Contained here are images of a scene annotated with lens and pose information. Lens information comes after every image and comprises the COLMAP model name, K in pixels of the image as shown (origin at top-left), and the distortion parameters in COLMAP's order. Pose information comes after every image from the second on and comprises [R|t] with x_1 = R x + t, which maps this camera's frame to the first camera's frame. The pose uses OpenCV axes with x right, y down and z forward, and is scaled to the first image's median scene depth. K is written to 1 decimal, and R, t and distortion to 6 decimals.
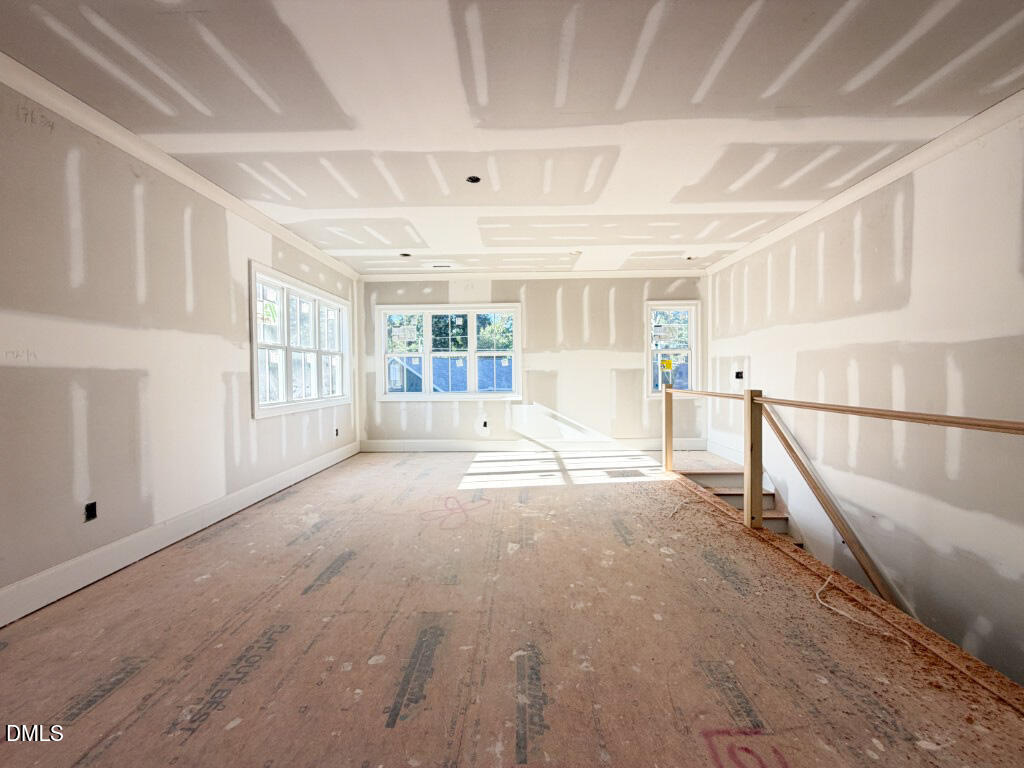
lens RADIAL K [[410.6, 0, 509.9], [0, 410.6, 385.2], [0, 0, 1]] dist [-0.001297, -0.000086]
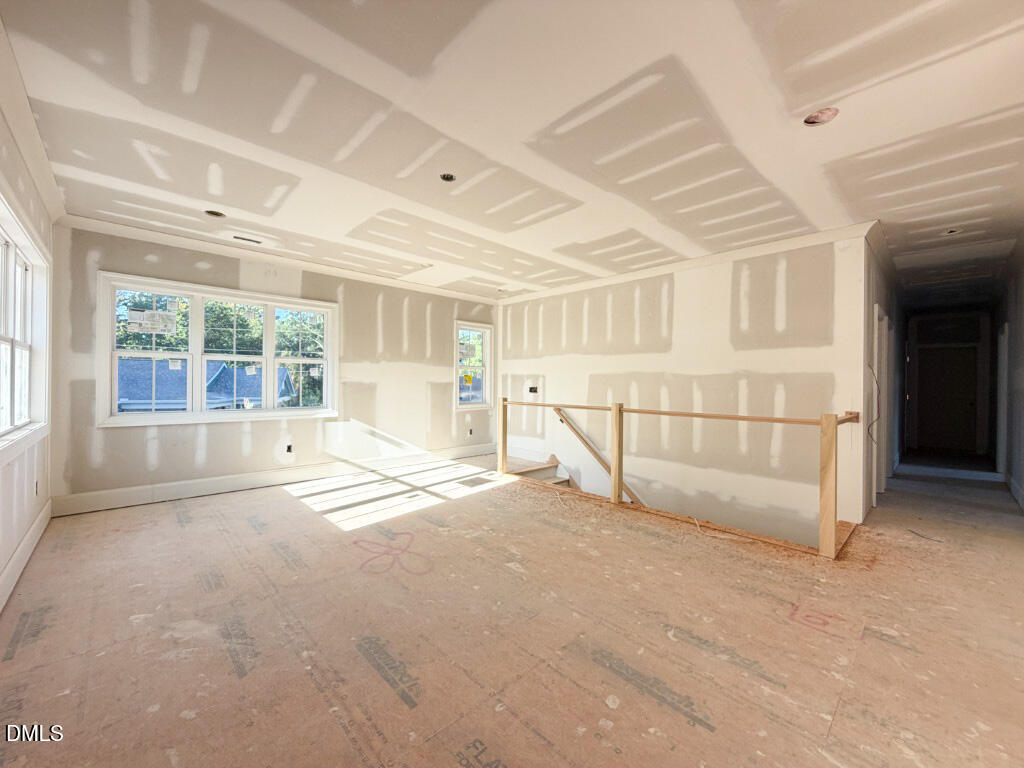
lens RADIAL K [[410.6, 0, 511.2], [0, 410.6, 385.1], [0, 0, 1]] dist [-0.001297, -0.000086]
pose [[0.706959, 0.014538, 0.707105, -0.464324], [0.001418, 0.999758, -0.021972, -0.014248], [-0.707253, 0.016536, 0.706767, 0.194828]]
